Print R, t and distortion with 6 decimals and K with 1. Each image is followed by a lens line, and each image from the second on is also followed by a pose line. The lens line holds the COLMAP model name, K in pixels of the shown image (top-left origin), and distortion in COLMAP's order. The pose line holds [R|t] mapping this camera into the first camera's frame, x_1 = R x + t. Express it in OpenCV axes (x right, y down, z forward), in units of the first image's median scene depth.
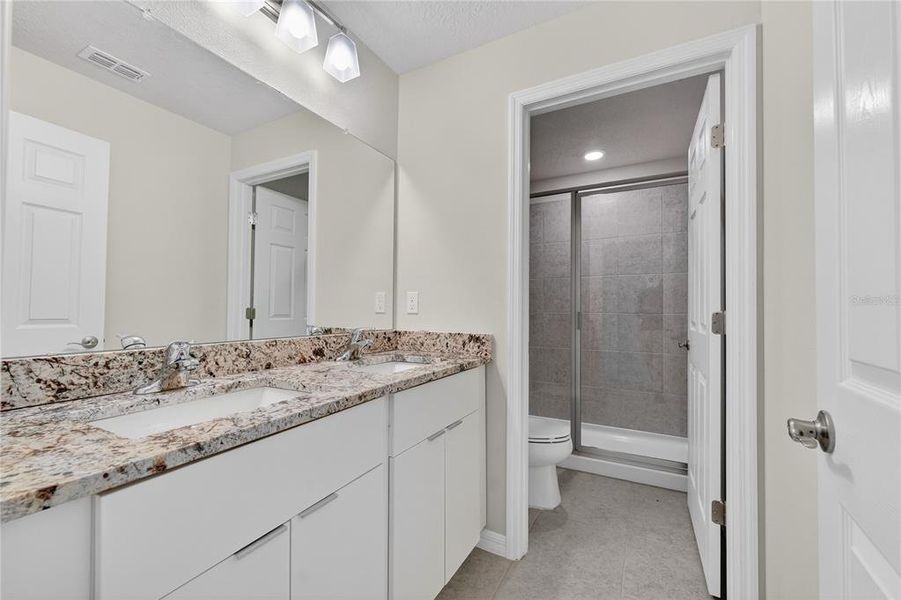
lens RADIAL K [[366.1, 0, 449.5], [0, 366.1, 301.1], [0, 0, 1]] dist [-0.003790, -0.001166]
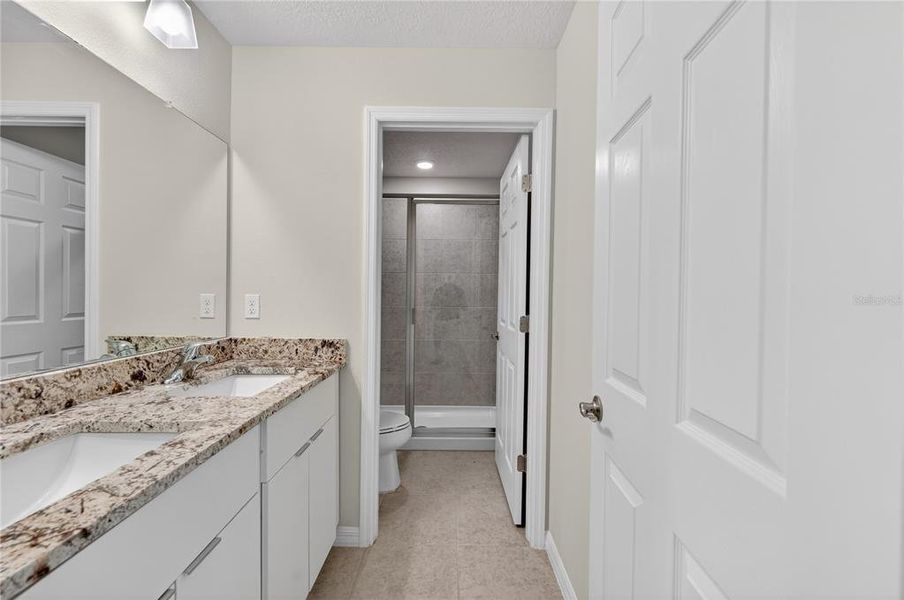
lens RADIAL K [[367.3, 0, 452.5], [0, 367.3, 297.2], [0, 0, 1]] dist [-0.003790, -0.001166]
pose [[0.877557, -0.001912, 0.479468, -0.124987], [-0.015135, 0.999383, 0.031688, -0.068773], [-0.479233, -0.035065, 0.876987, -0.048214]]
